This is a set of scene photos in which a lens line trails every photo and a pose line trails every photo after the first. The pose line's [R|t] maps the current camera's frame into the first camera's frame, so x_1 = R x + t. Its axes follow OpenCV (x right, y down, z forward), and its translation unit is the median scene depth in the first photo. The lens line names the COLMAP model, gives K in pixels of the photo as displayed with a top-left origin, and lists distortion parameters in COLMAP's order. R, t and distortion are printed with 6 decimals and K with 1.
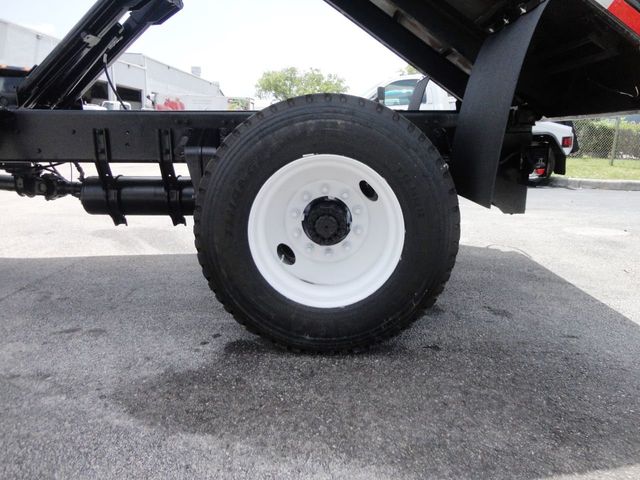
lens RADIAL K [[464.2, 0, 325.1], [0, 464.2, 238.1], [0, 0, 1]] dist [-0.009709, 0.005880]
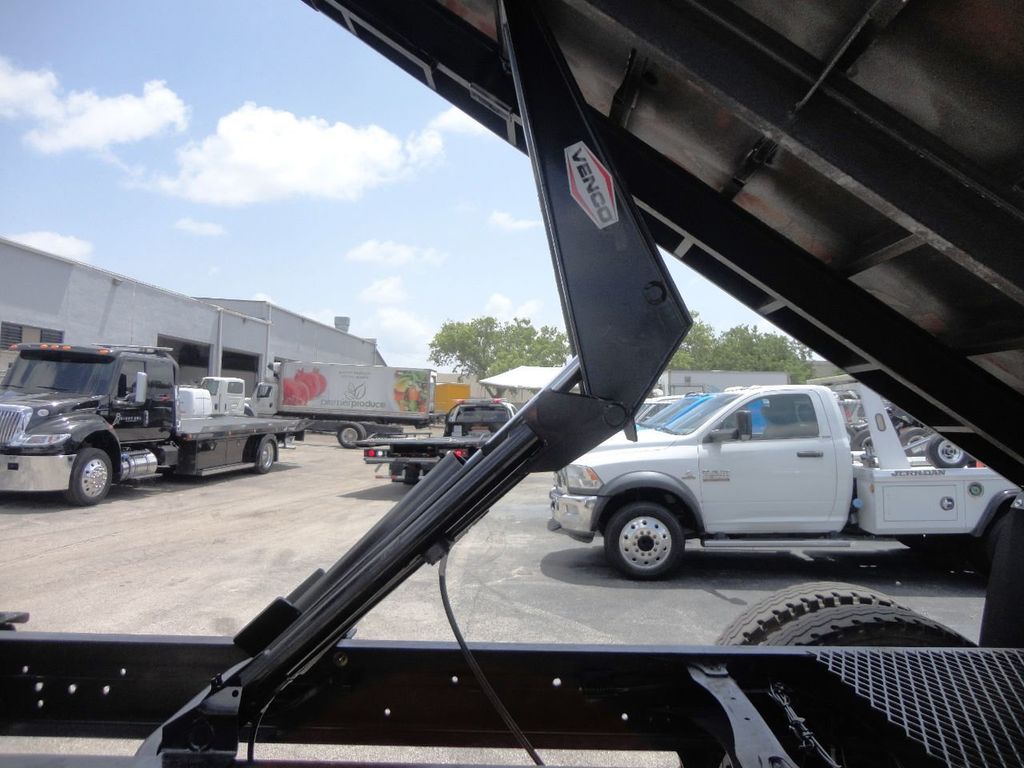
lens RADIAL K [[742.8, 0, 523.3], [0, 742.8, 367.4], [0, 0, 1]] dist [-0.009709, 0.005880]
pose [[0.999971, 0.004388, -0.006159, -0.030137], [-0.005911, 0.961531, -0.274631, -0.027991], [0.004717, 0.274660, 0.961530, 0.025844]]
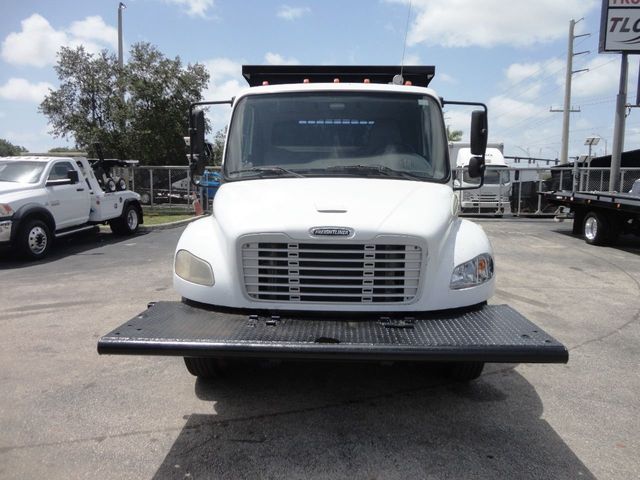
lens RADIAL K [[464.2, 0, 323.9], [0, 464.2, 236.5], [0, 0, 1]] dist [-0.009709, 0.005880]
pose [[0.022545, -0.155777, 0.987535, -0.233268], [0.213733, 0.965700, 0.147453, -0.043740], [-0.976632, 0.207744, 0.055066, 0.073941]]
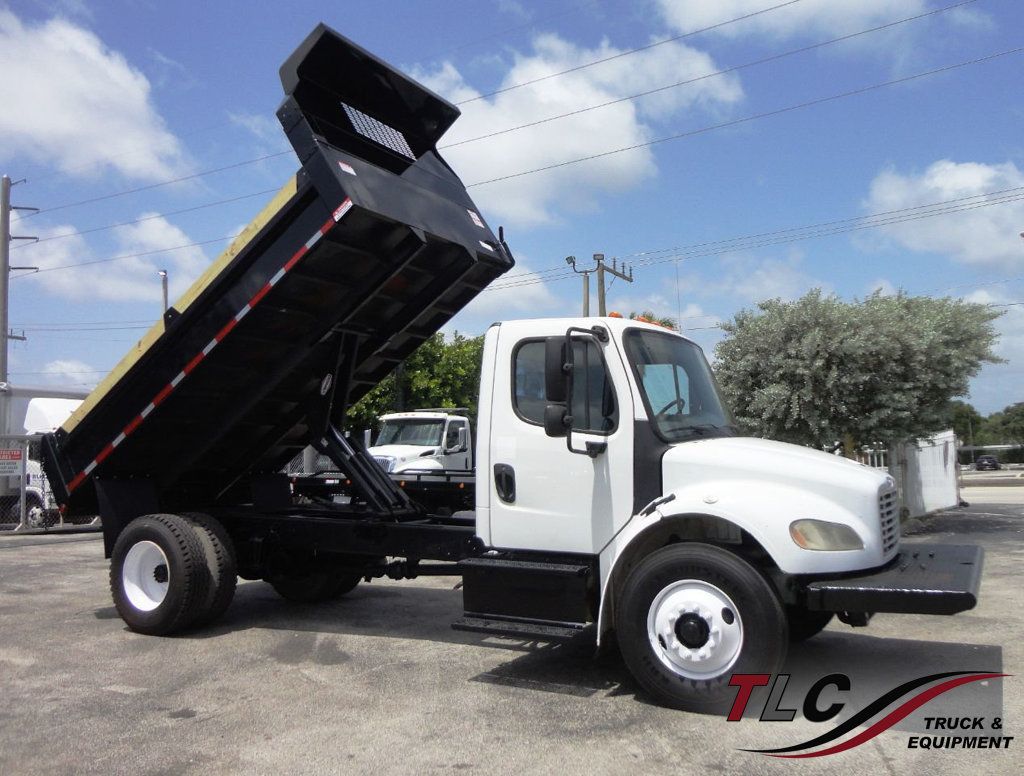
lens RADIAL K [[867.4, 0, 530.8], [0, 867.4, 398.7], [0, 0, 1]] dist [-0.019152, 0.021076]
pose [[-0.888633, 0.015149, 0.458369, -0.171659], [0.089201, 0.986077, 0.140343, -0.075788], [-0.449861, 0.165600, -0.877612, 0.241392]]
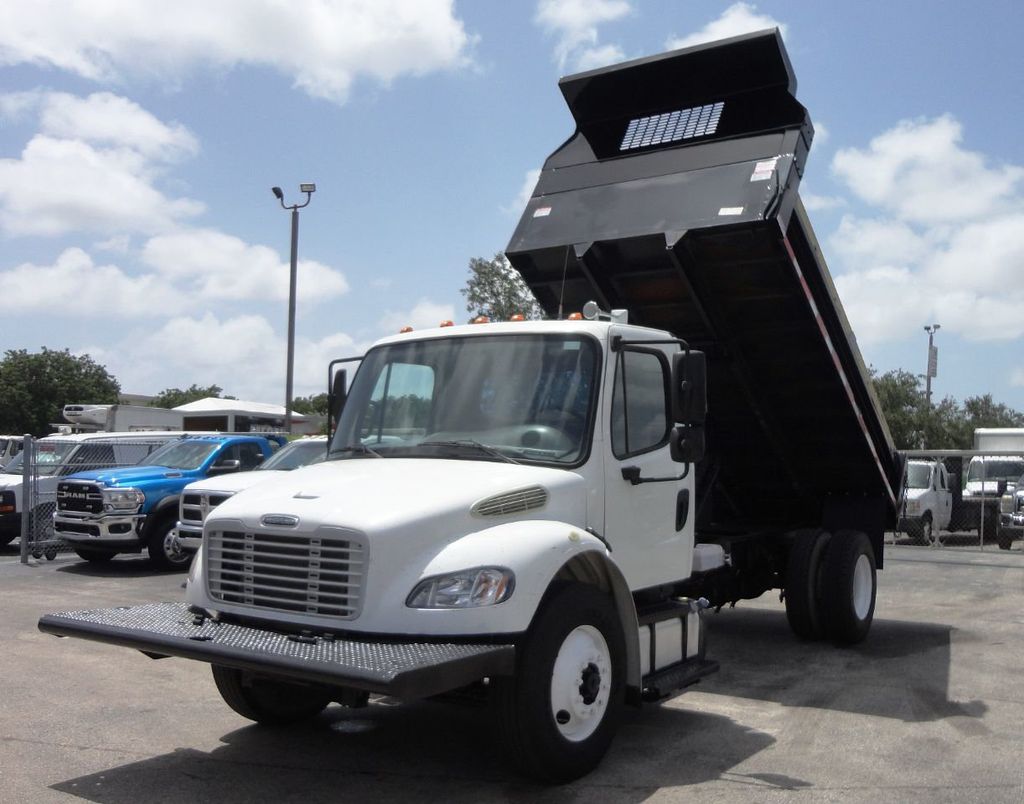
lens RADIAL K [[1001.8, 0, 564.1], [0, 1001.8, 457.4], [0, 0, 1]] dist [-0.006837, 0.000000]
pose [[0.521244, -0.008329, 0.853367, -0.251898], [0.182881, 0.977813, -0.102161, -0.020459], [-0.833582, 0.209316, 0.511202, -0.025321]]
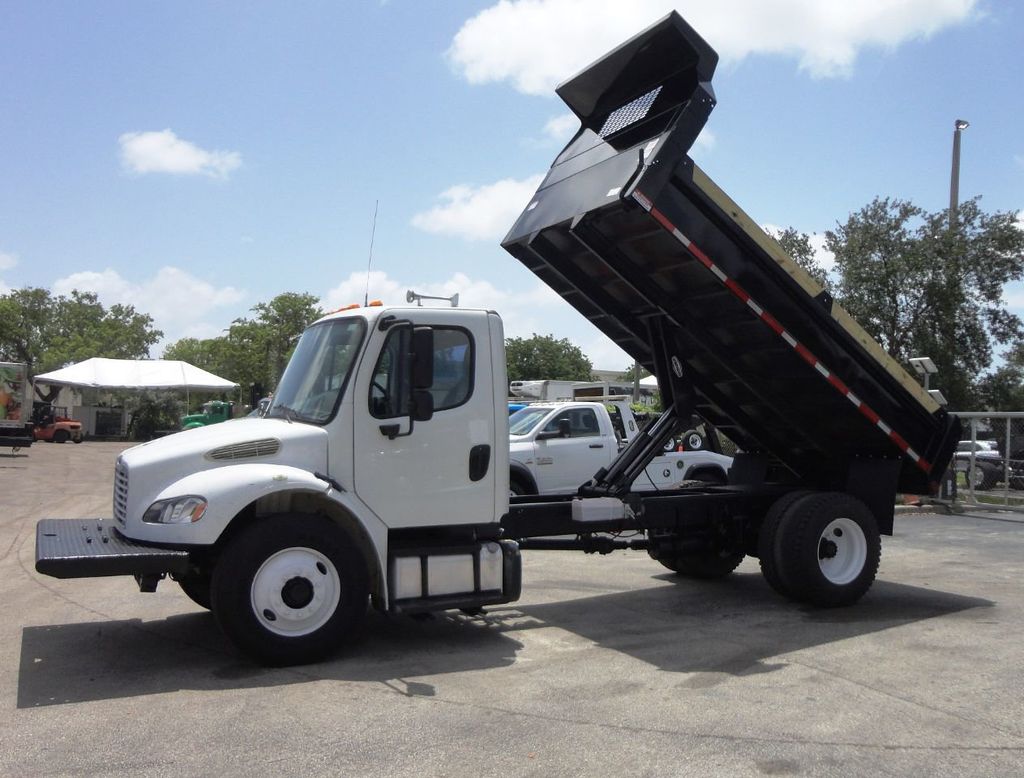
lens RADIAL K [[961.1, 0, 551.8], [0, 961.1, 426.2], [0, 0, 1]] dist [-0.009360, 0.000000]
pose [[0.875042, -0.009320, 0.483956, -0.174089], [0.109340, 0.977779, -0.178868, 0.003401], [-0.471535, 0.209433, 0.856617, -0.125245]]
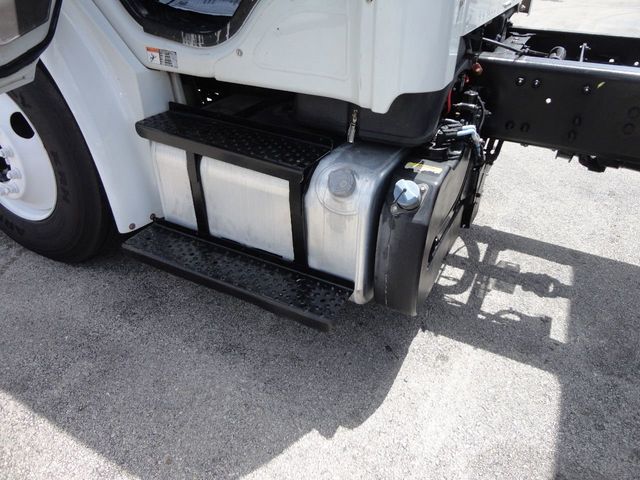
lens RADIAL K [[464.2, 0, 322.7], [0, 464.2, 239.8], [0, 0, 1]] dist [-0.009709, 0.005880]
pose [[0.897277, 0.241986, -0.369239, -0.079055], [-0.106312, 0.930214, 0.351283, -0.016333], [0.428477, -0.275944, 0.860385, 0.019721]]
